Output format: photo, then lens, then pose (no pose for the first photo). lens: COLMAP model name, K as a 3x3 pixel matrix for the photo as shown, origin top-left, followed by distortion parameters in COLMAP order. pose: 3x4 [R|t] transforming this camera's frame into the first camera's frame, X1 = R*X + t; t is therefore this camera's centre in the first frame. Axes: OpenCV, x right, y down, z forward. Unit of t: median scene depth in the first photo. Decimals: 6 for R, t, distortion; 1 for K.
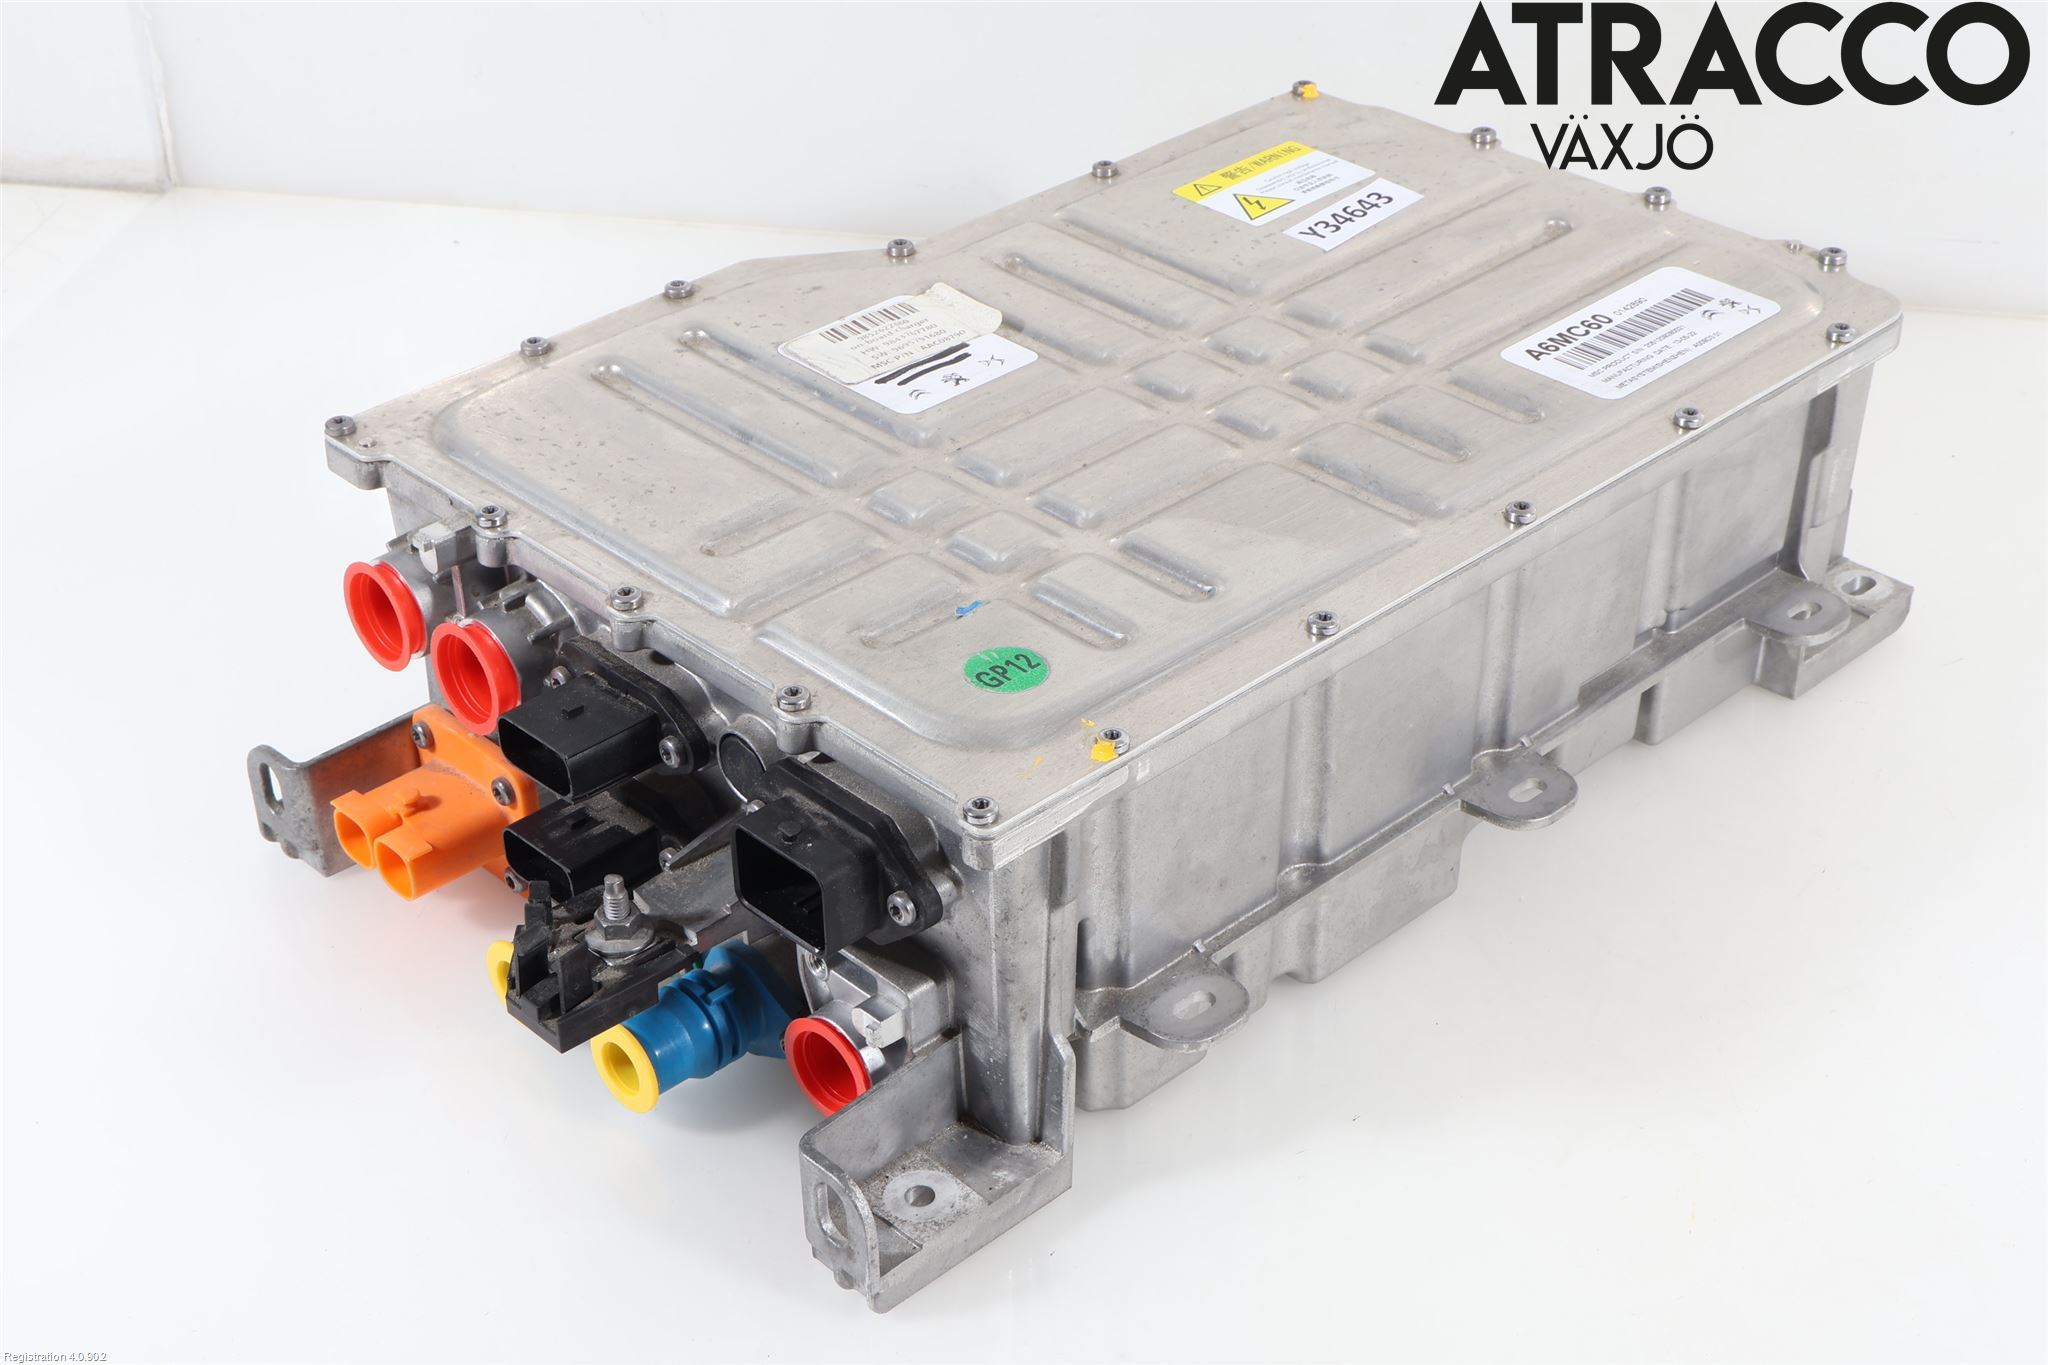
lens RADIAL K [[2961.0, 0, 1024.2], [0, 2961.0, 682.8], [0, 0, 1]] dist [0.008258, 0.000000]
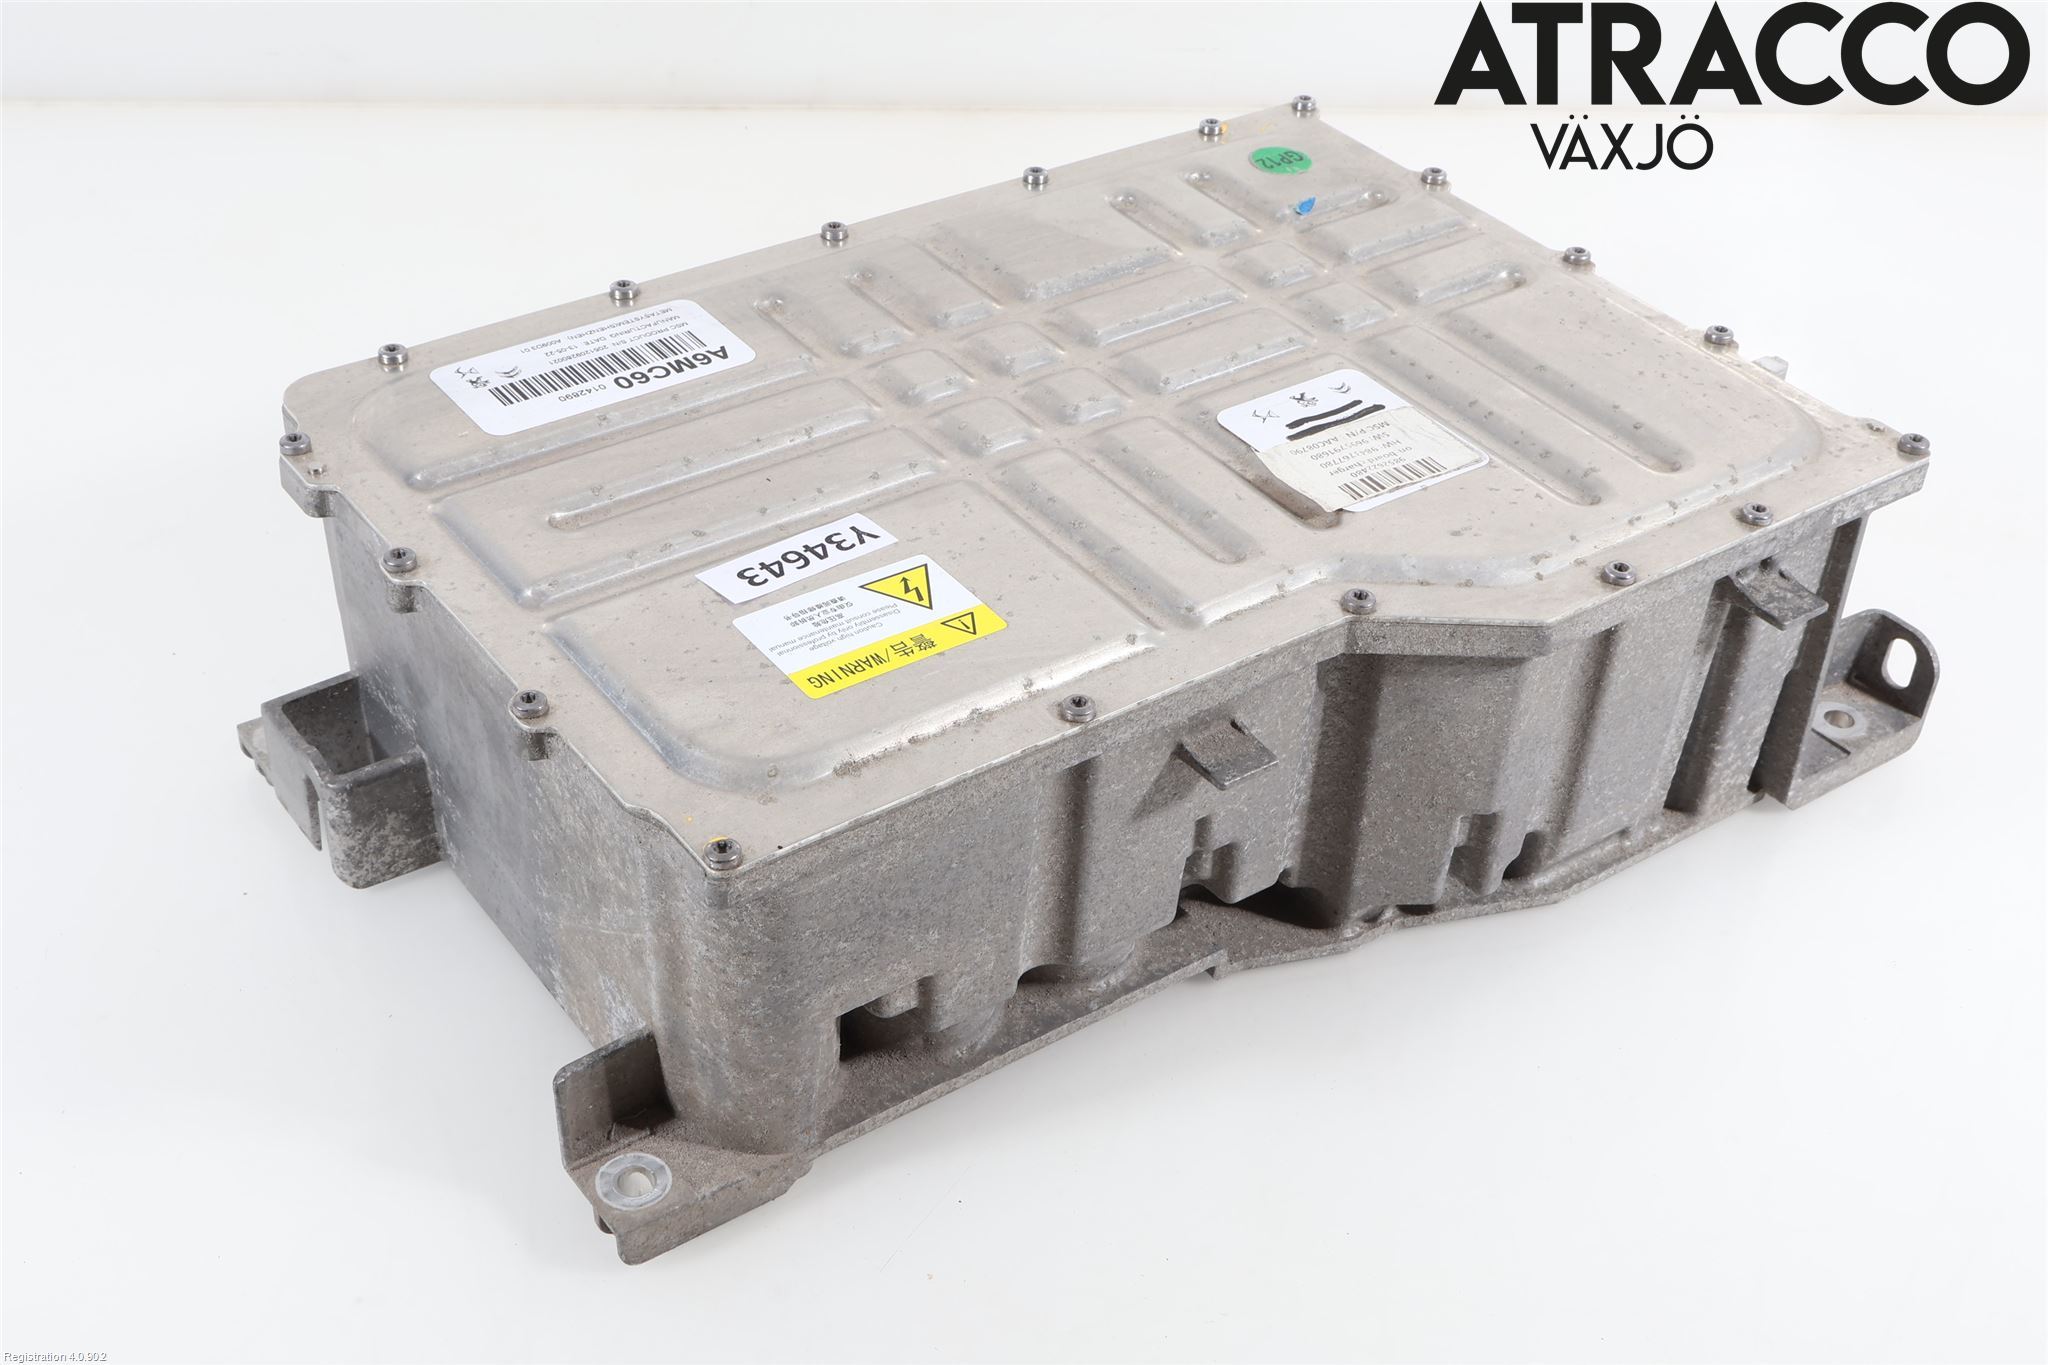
lens RADIAL K [[2623.7, 0, 1024.3], [0, 2623.7, 681.7], [0, 0, 1]] dist [-0.036008, 0.000000]
pose [[-0.990725, -0.100974, 0.090928, -0.019123], [0.048949, 0.359040, 0.932038, -0.863089], [-0.126758, 0.927844, -0.350768, 1.360813]]
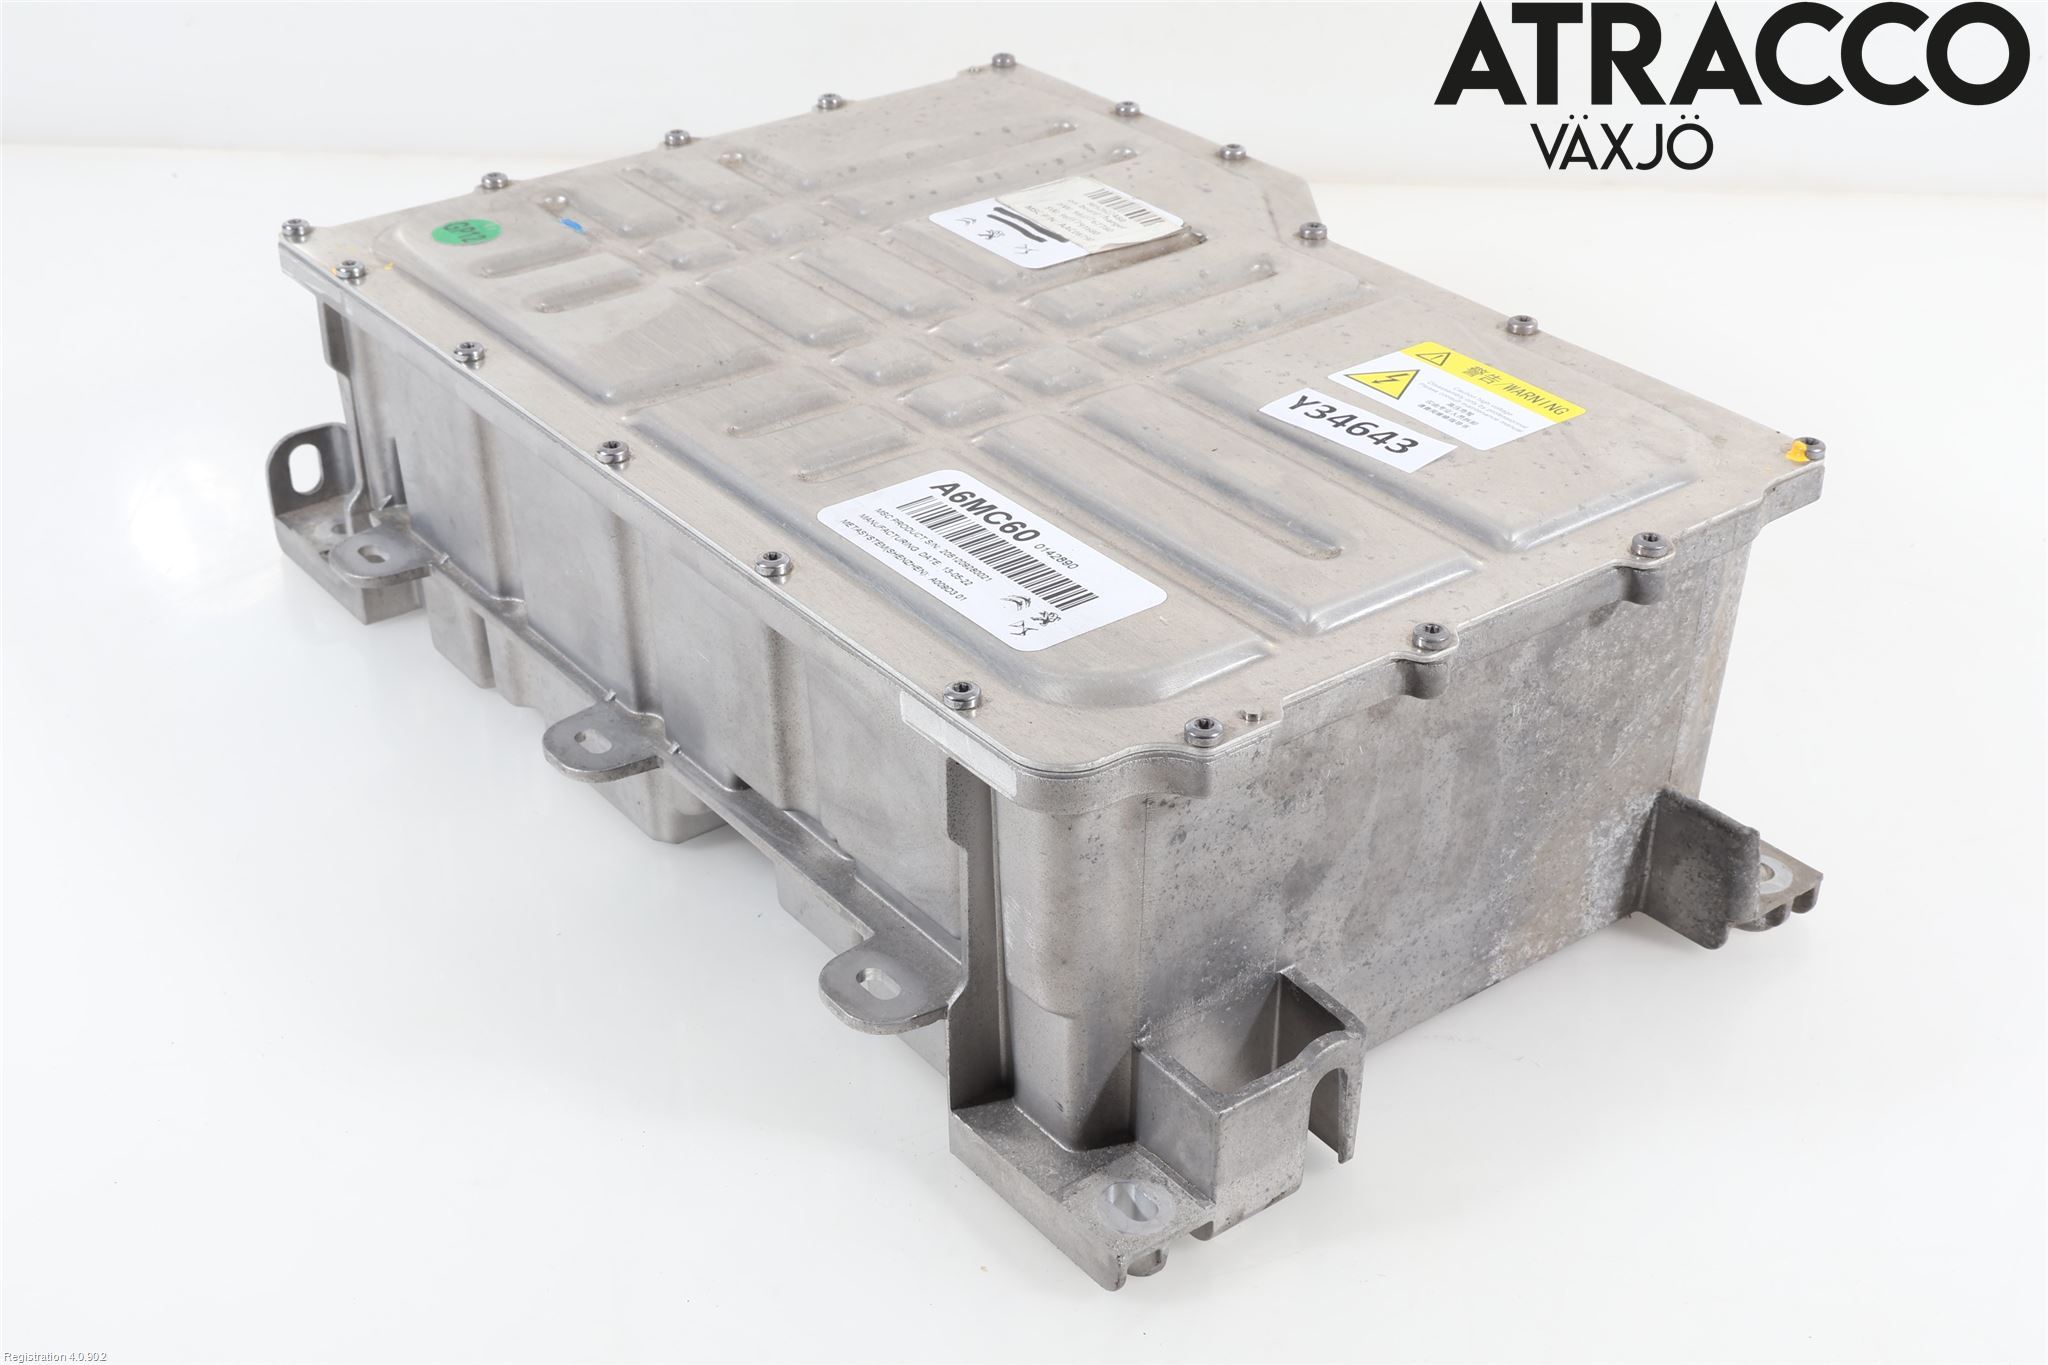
lens RADIAL K [[2623.7, 0, 1025.8], [0, 2623.7, 684.2], [0, 0, 1]] dist [-0.036008, 0.000000]
pose [[-0.110523, 0.530111, -0.840694, 0.807531], [-0.535550, 0.680802, 0.499695, -0.446908], [0.837240, 0.505462, 0.208657, 0.866985]]
